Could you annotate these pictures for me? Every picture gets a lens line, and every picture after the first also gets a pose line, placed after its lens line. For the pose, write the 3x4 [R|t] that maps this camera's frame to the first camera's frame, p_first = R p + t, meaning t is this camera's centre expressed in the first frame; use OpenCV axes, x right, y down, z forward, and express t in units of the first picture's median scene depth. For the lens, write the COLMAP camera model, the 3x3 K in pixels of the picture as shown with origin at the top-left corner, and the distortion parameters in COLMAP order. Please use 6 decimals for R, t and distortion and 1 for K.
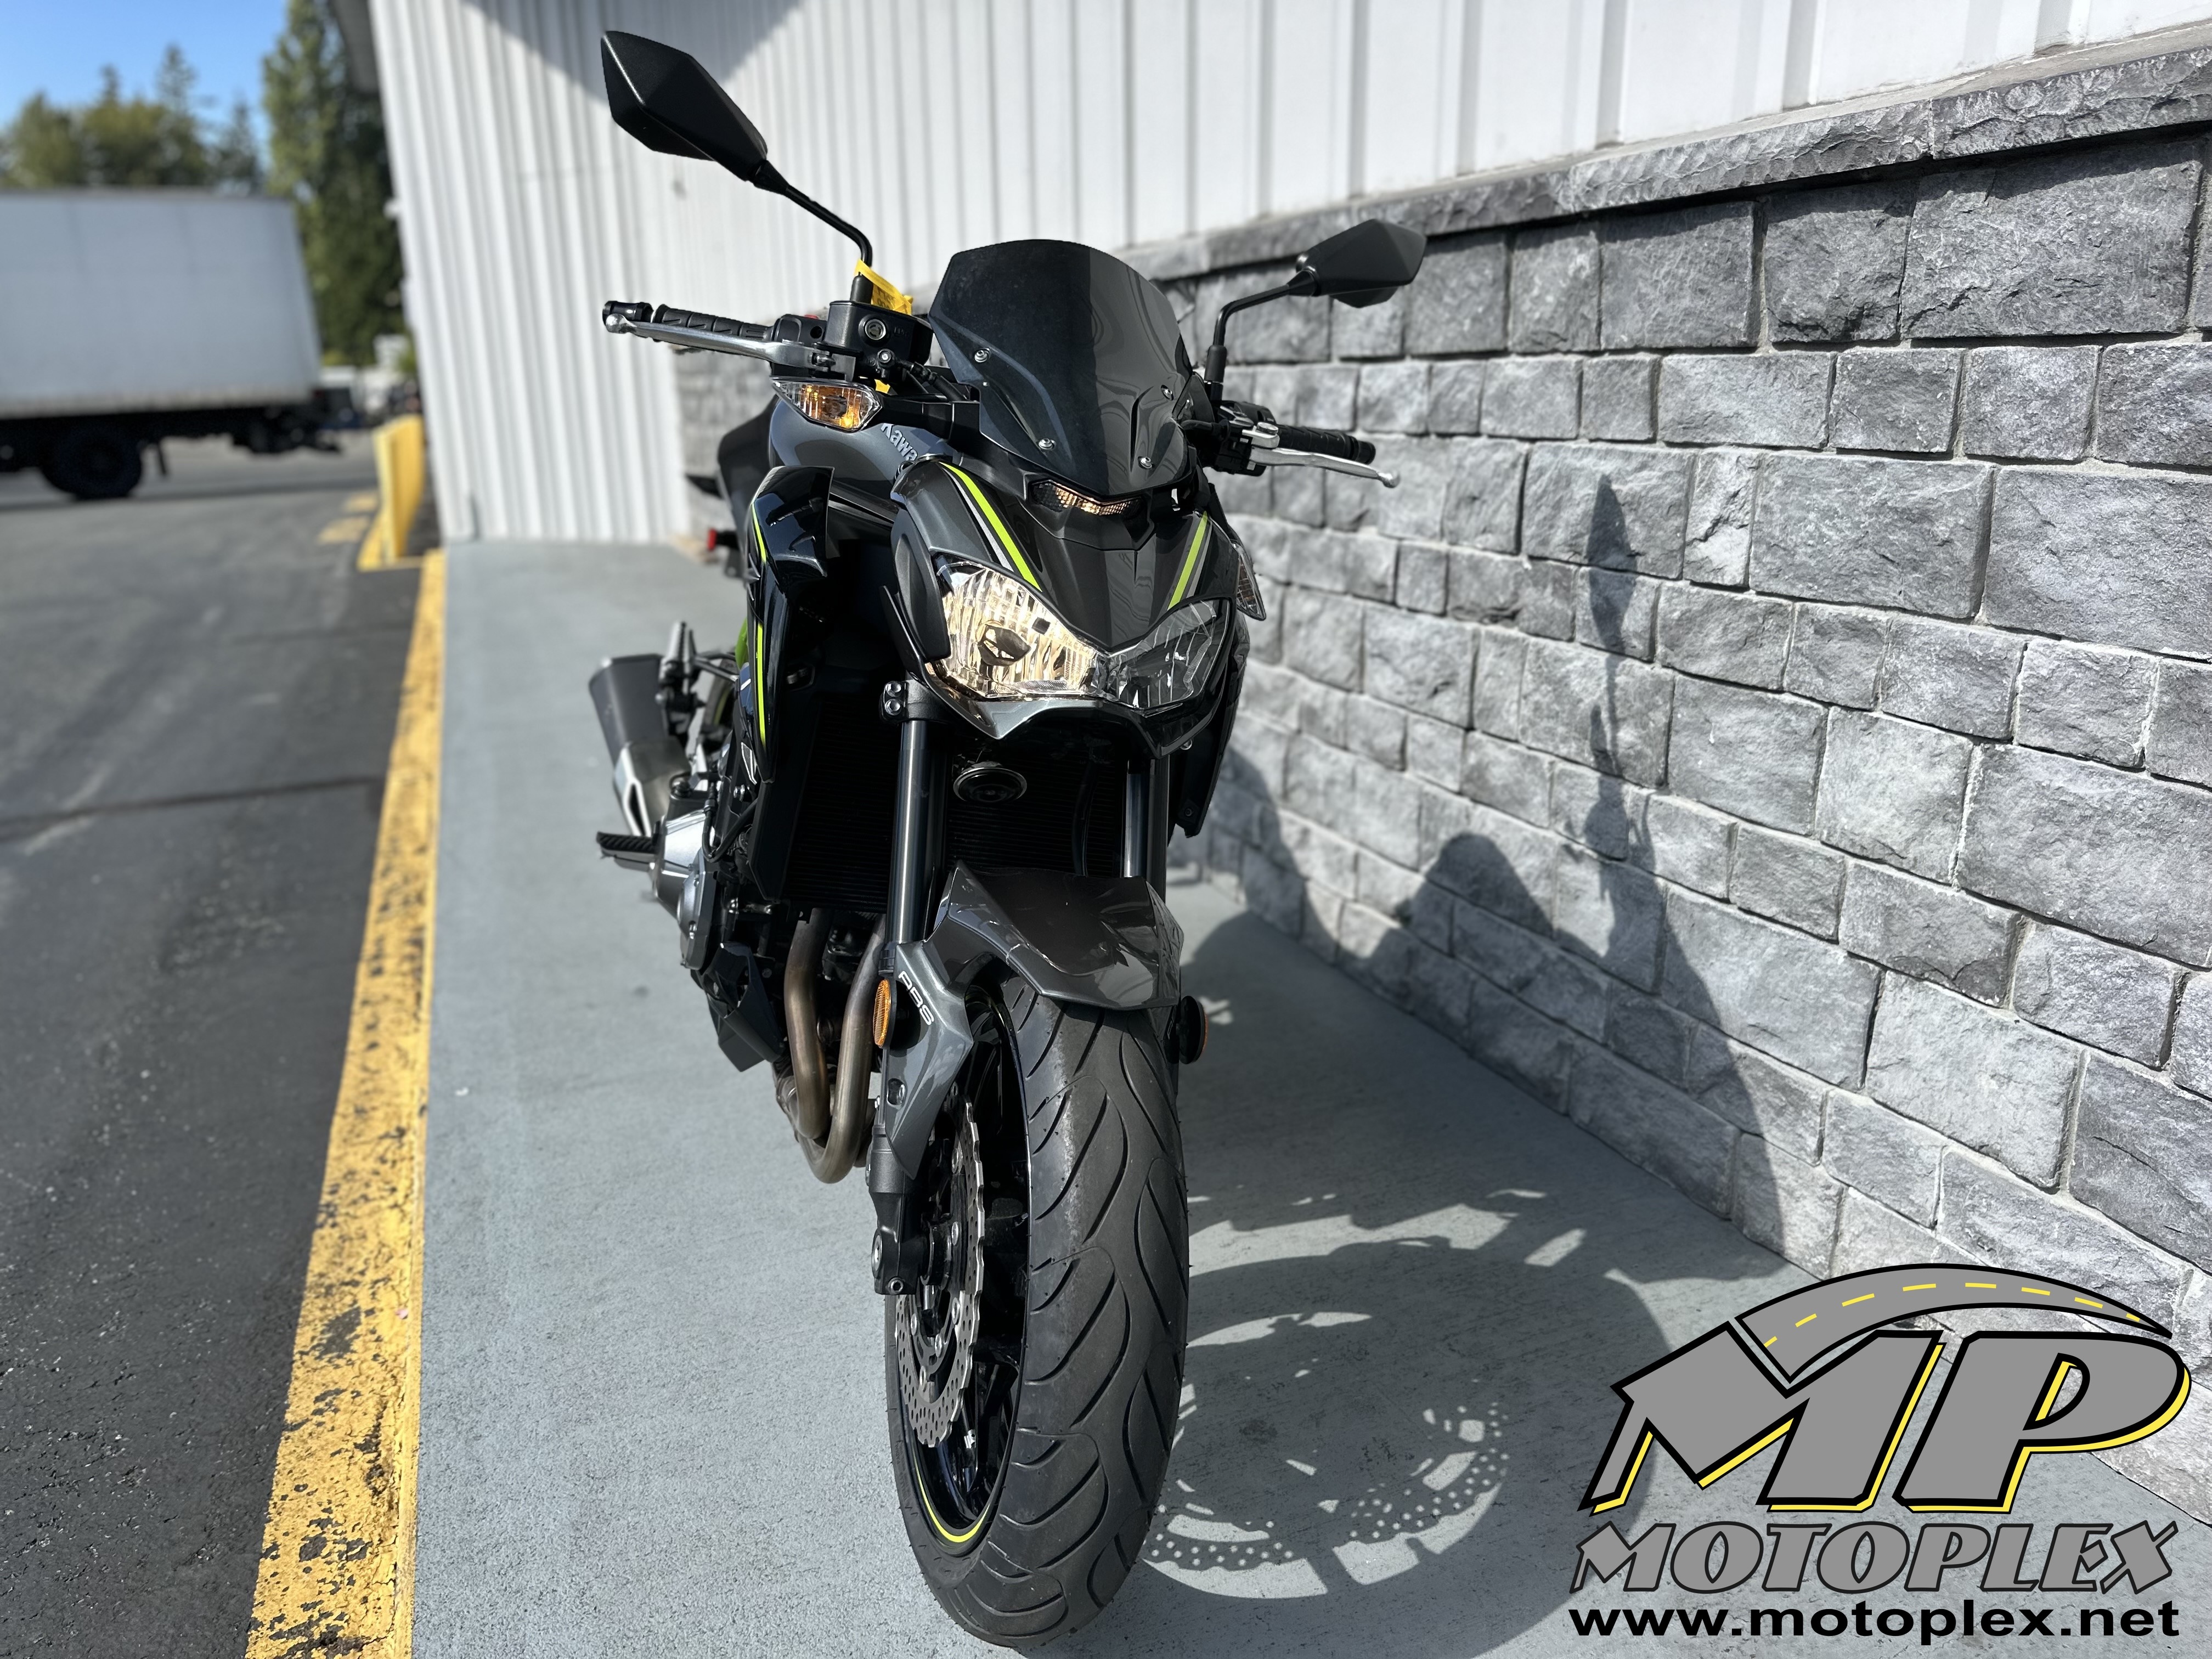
lens RADIAL K [[1594.0, 0, 1099.4], [0, 1594.0, 828.5], [0, 0, 1]] dist [0.061959, -0.066140]
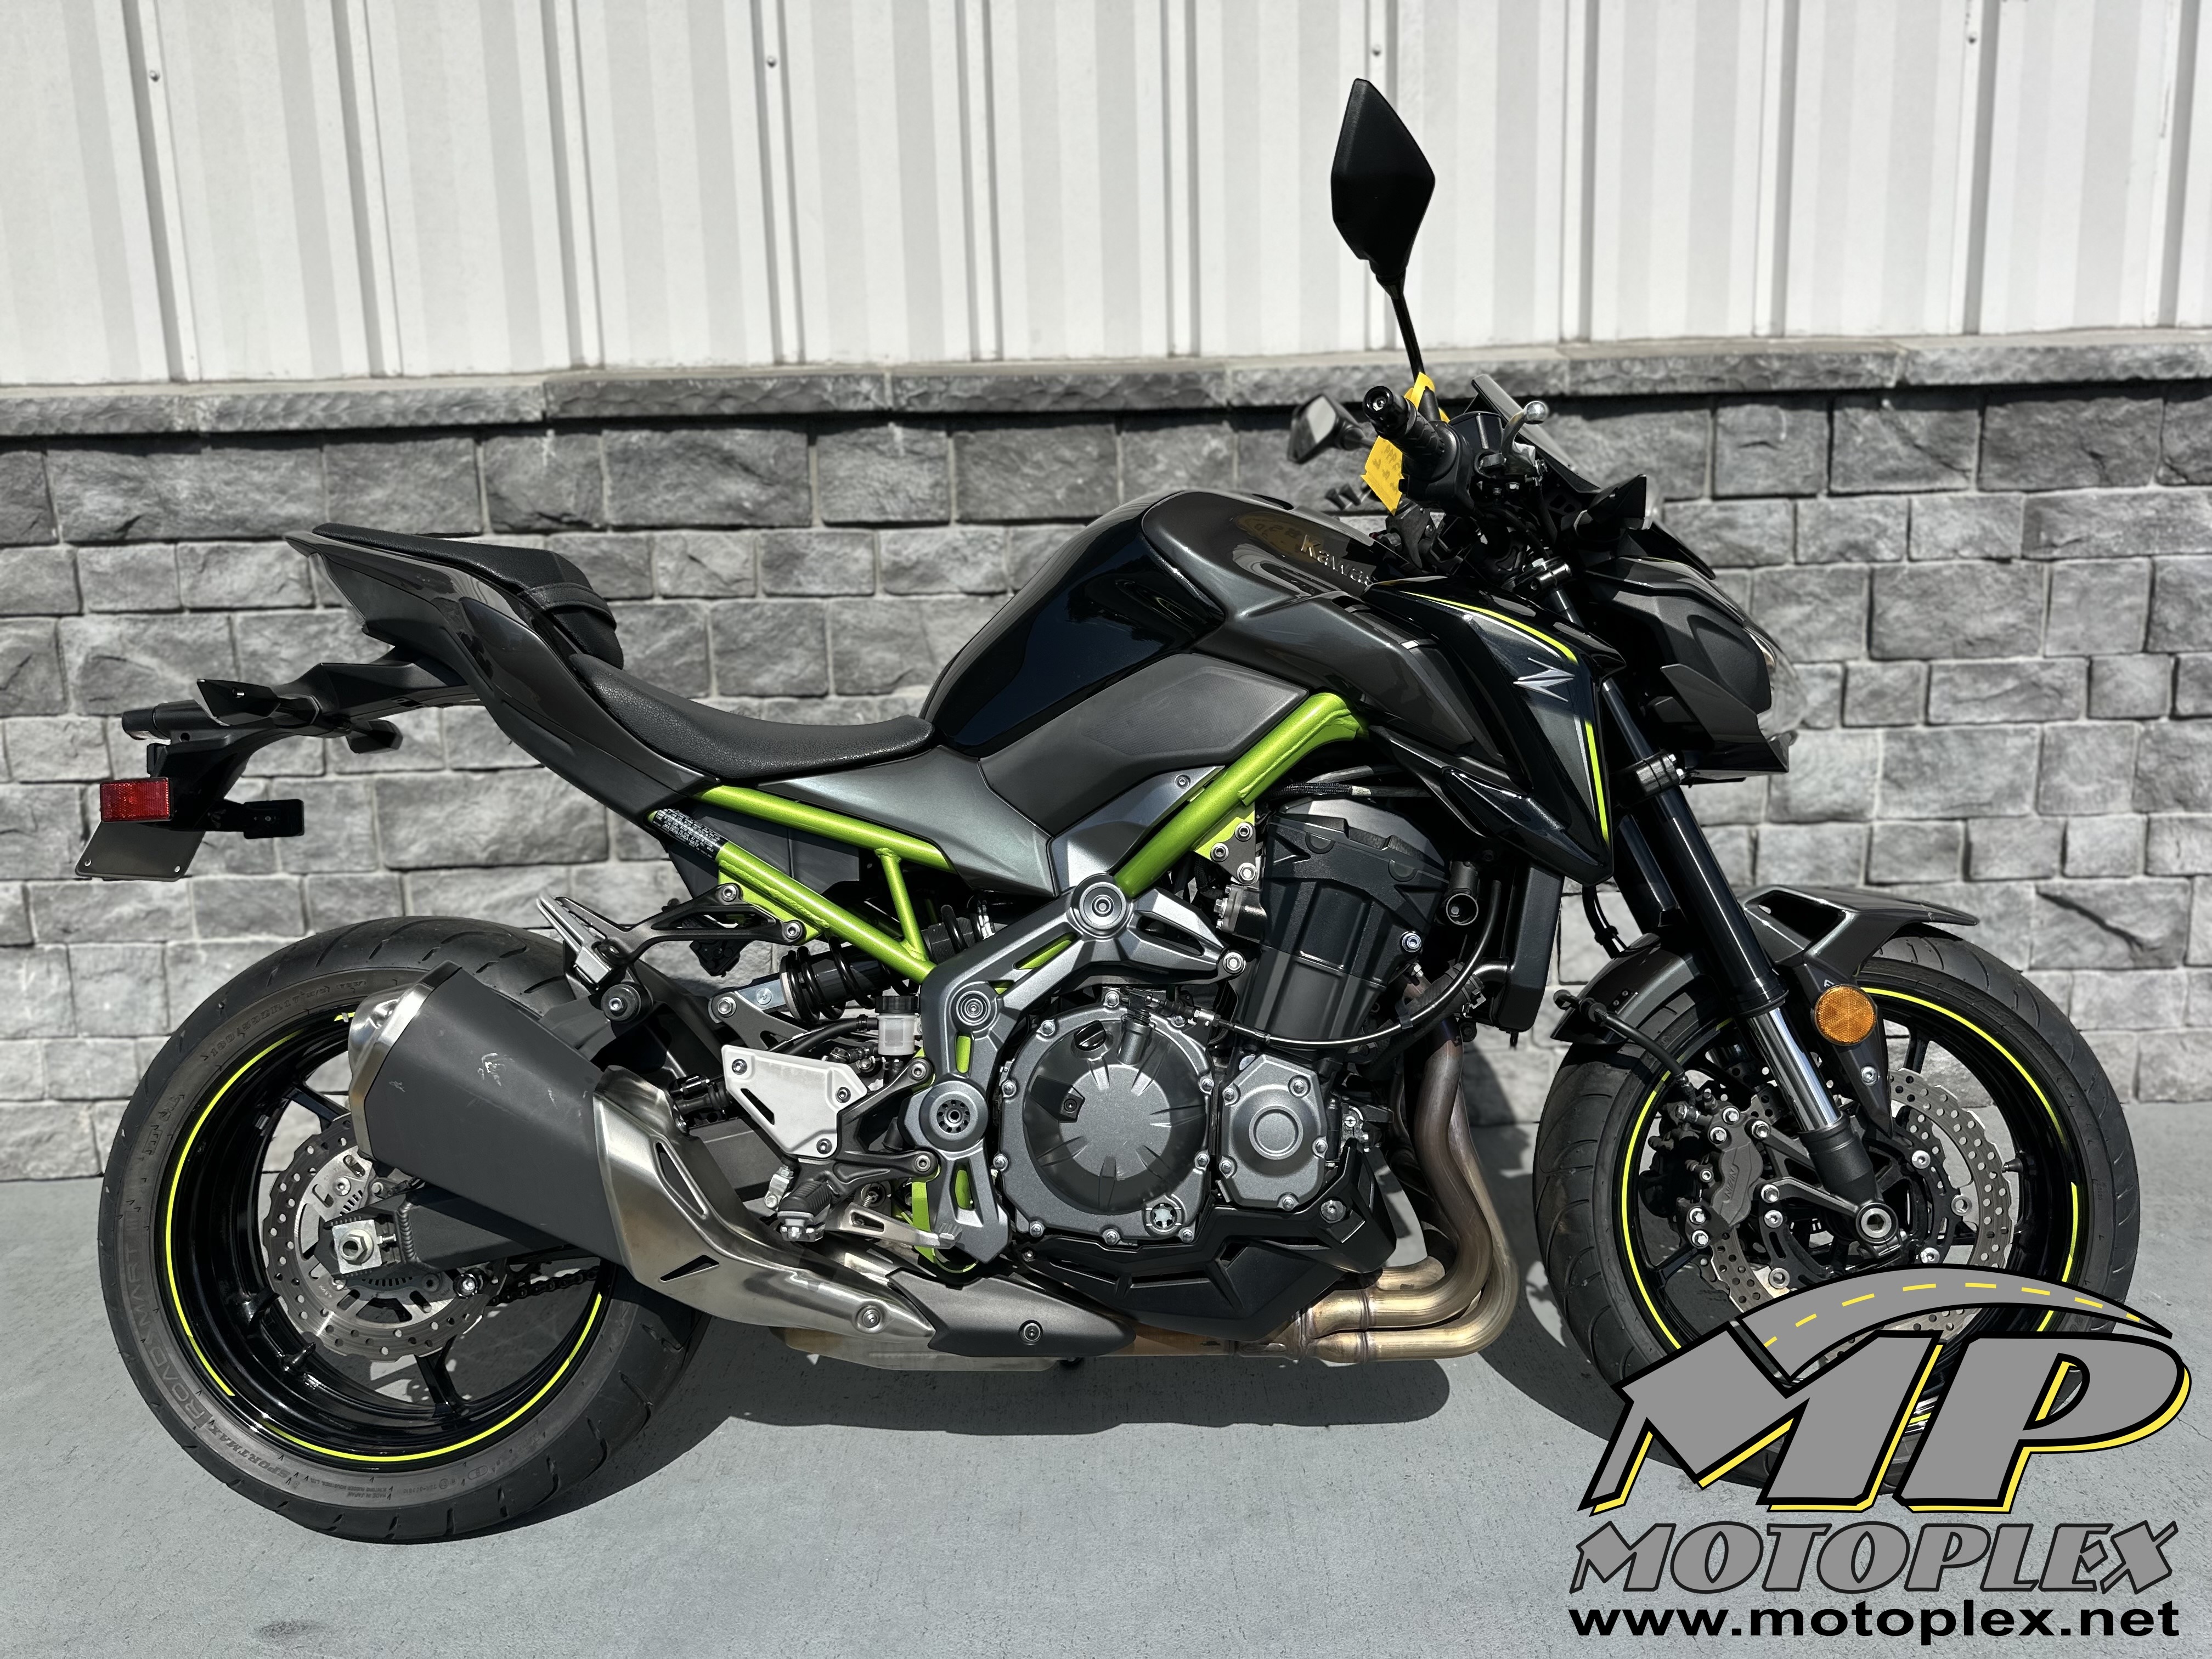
lens RADIAL K [[1594.0, 0, 1136.7], [0, 1594.0, 854.3], [0, 0, 1]] dist [0.061959, -0.066140]
pose [[0.335961, -0.150716, 0.929739, -0.945488], [0.281992, 0.957930, 0.053388, -0.130466], [-0.898672, 0.244242, 0.364328, 0.686117]]
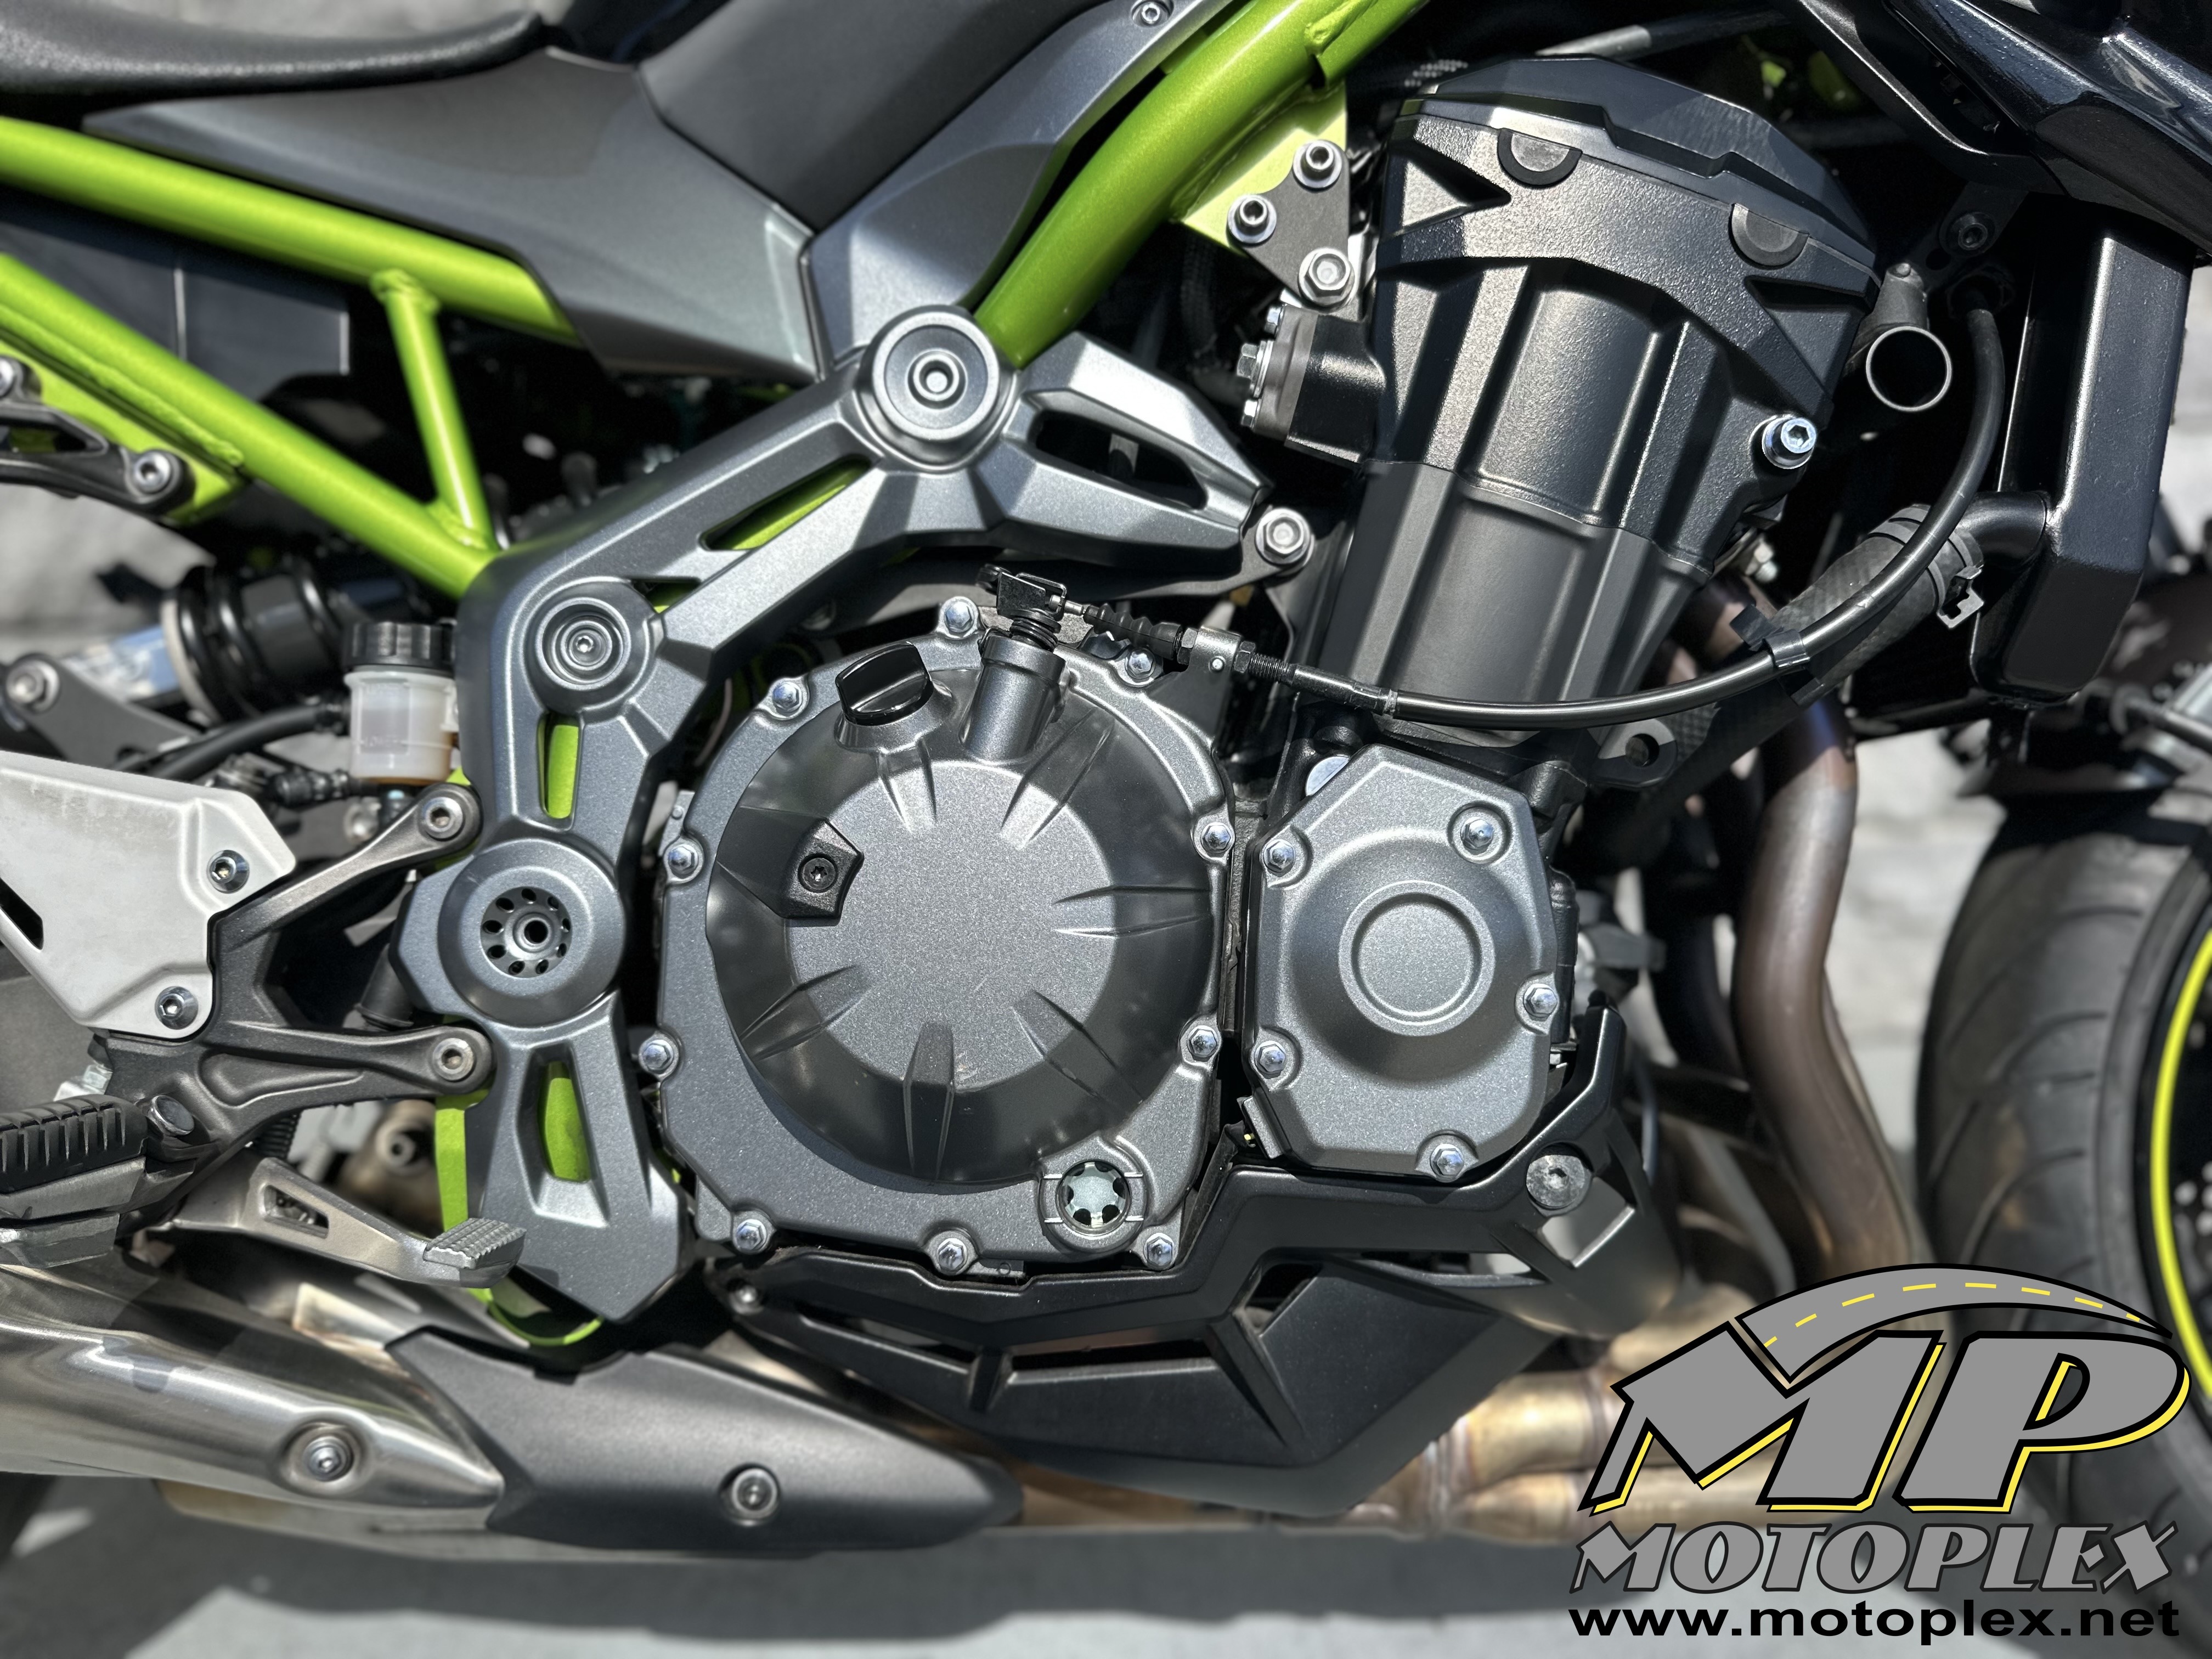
lens RADIAL K [[1594.0, 0, 1106.0], [0, 1594.0, 888.2], [0, 0, 1]] dist [0.061959, -0.066140]
pose [[0.326000, -0.170985, 0.929778, -0.502387], [0.275704, 0.957949, 0.079498, 0.007620], [-0.904274, 0.230428, 0.359433, 0.882156]]
